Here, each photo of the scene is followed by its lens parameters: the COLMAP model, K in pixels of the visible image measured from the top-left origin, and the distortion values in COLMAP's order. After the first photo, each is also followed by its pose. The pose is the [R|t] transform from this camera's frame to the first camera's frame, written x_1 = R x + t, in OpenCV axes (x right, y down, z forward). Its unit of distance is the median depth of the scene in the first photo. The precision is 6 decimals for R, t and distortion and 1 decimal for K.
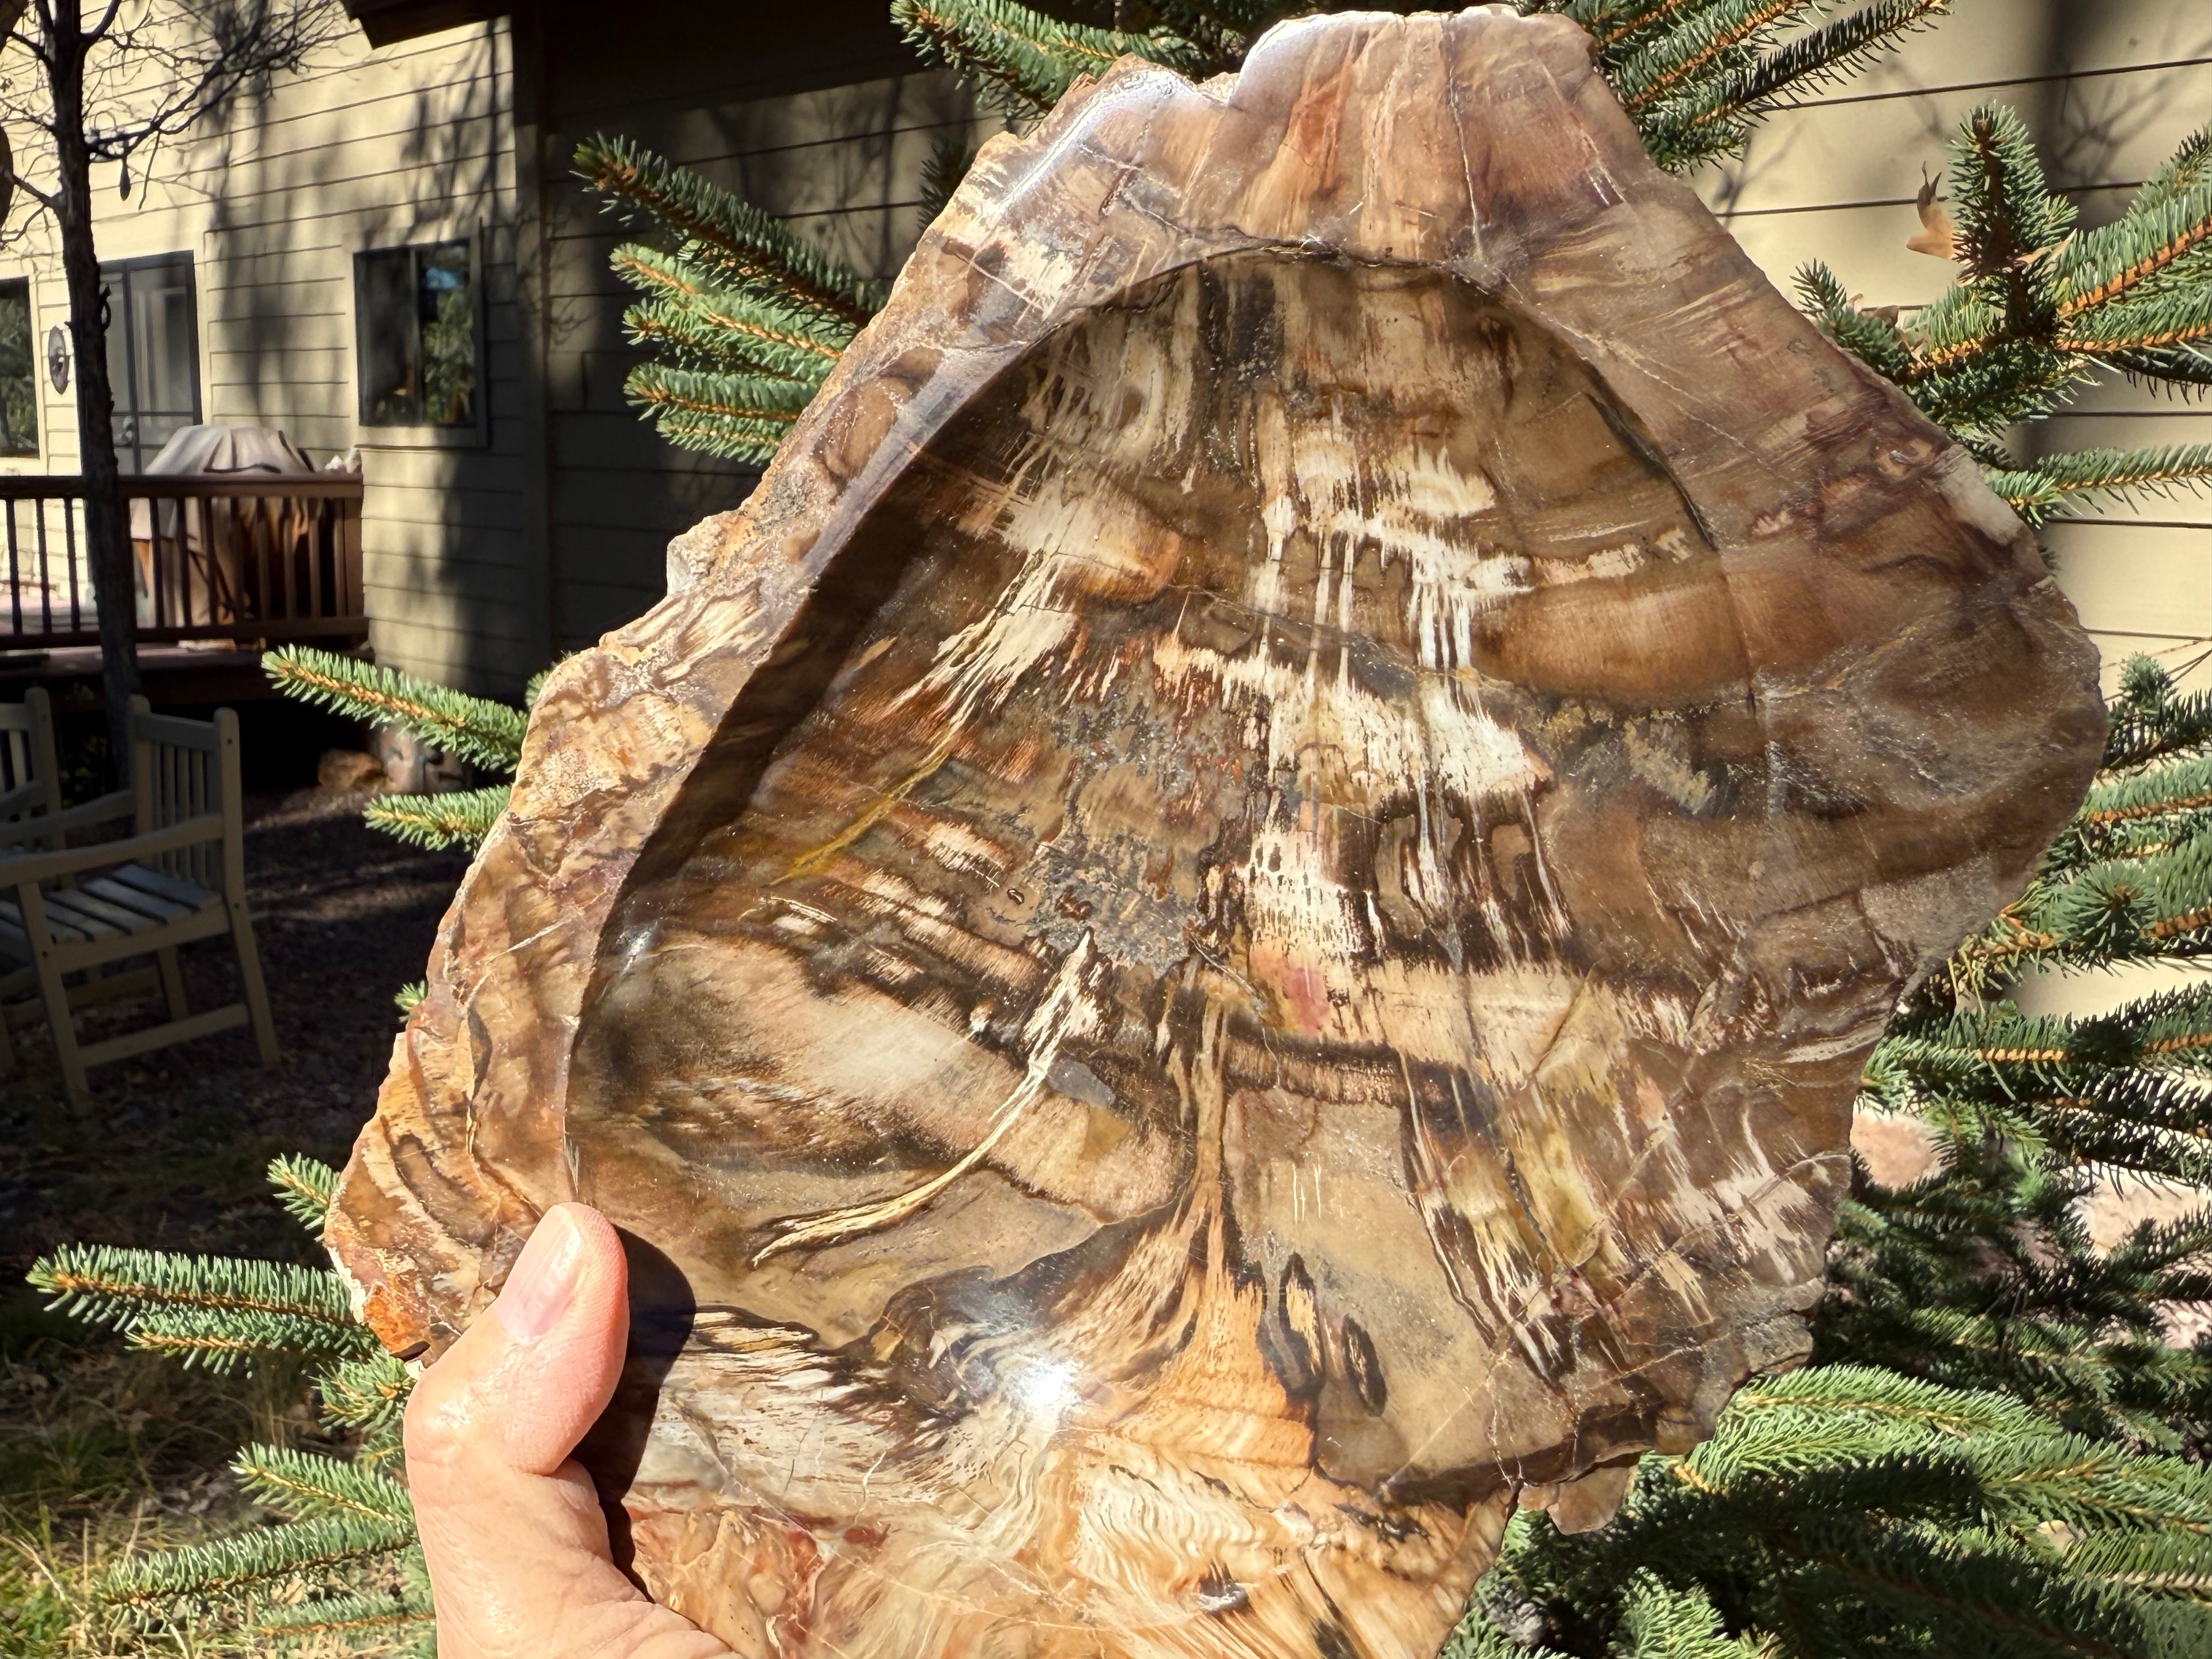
lens RADIAL K [[2164.4, 0, 928.5], [0, 2164.4, 842.7], [0, 0, 1]] dist [0.004636, 0.000000]
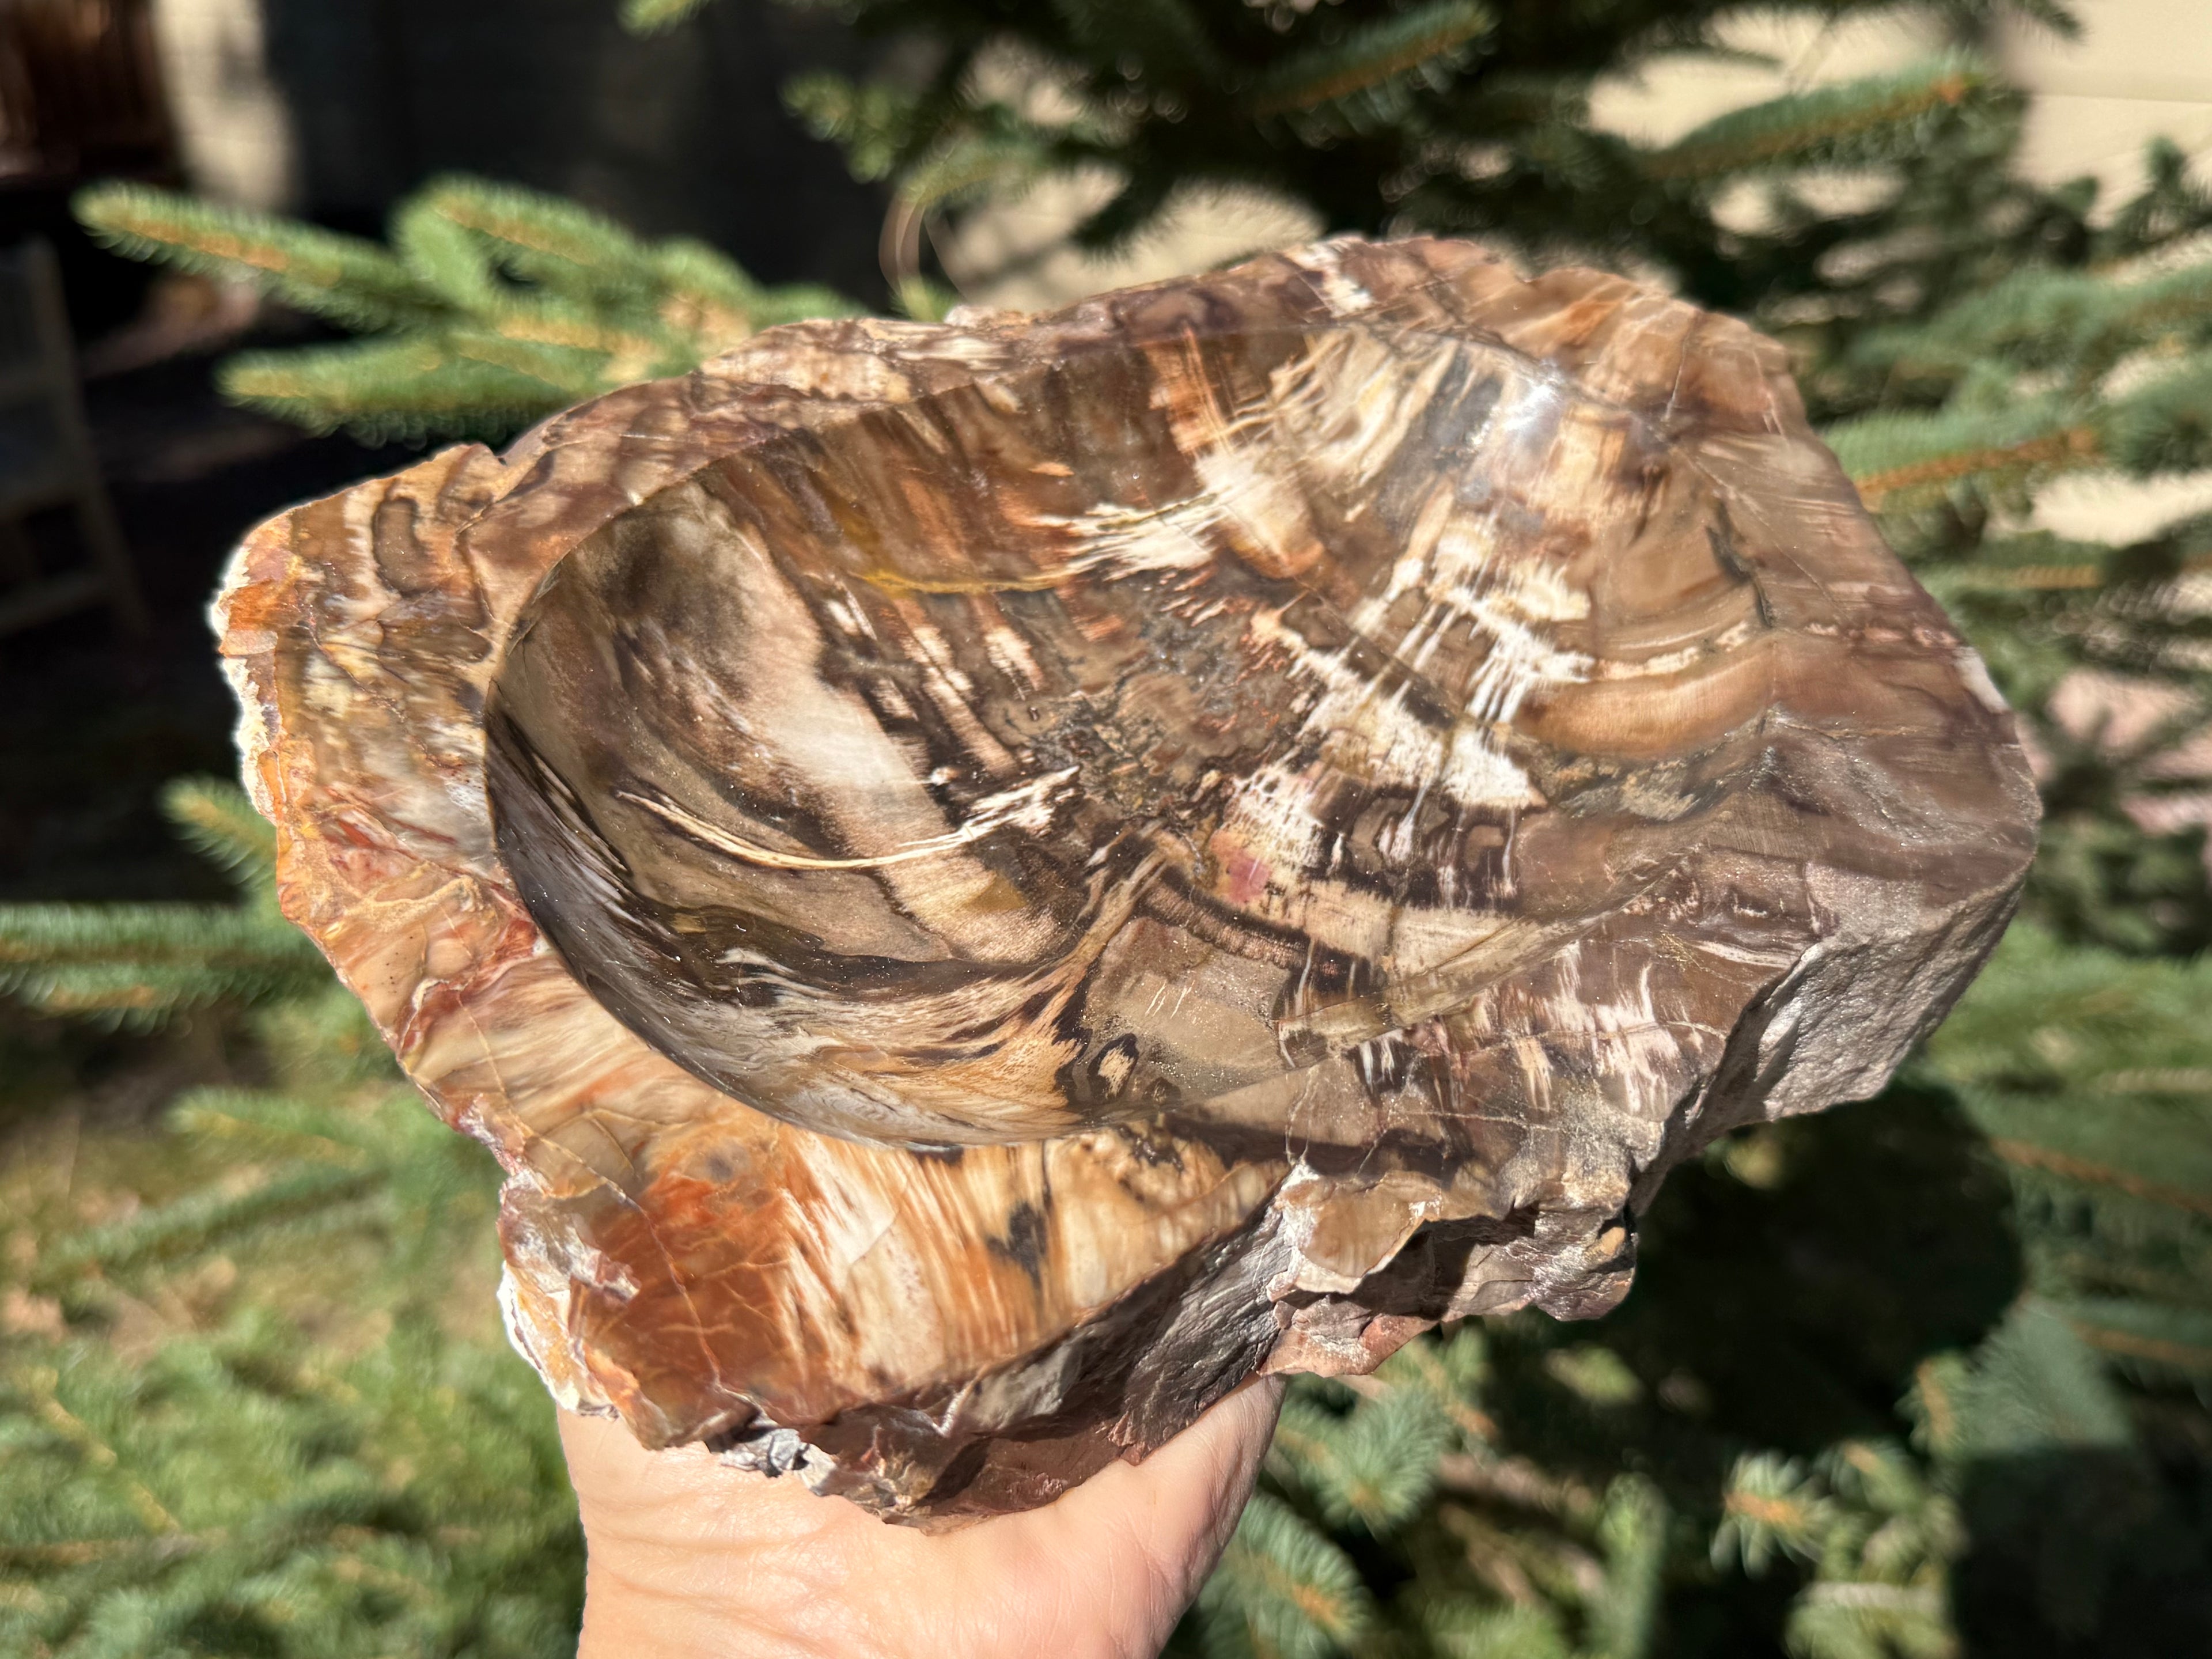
lens RADIAL K [[2190.1, 0, 1092.6], [0, 2190.1, 837.8], [0, 0, 1]] dist [0.113650, 0.000000]
pose [[0.828570, 0.558848, -0.034071, 0.140456], [-0.454707, 0.636163, -0.623328, 0.745147], [-0.326671, 0.531964, 0.781218, 0.207197]]
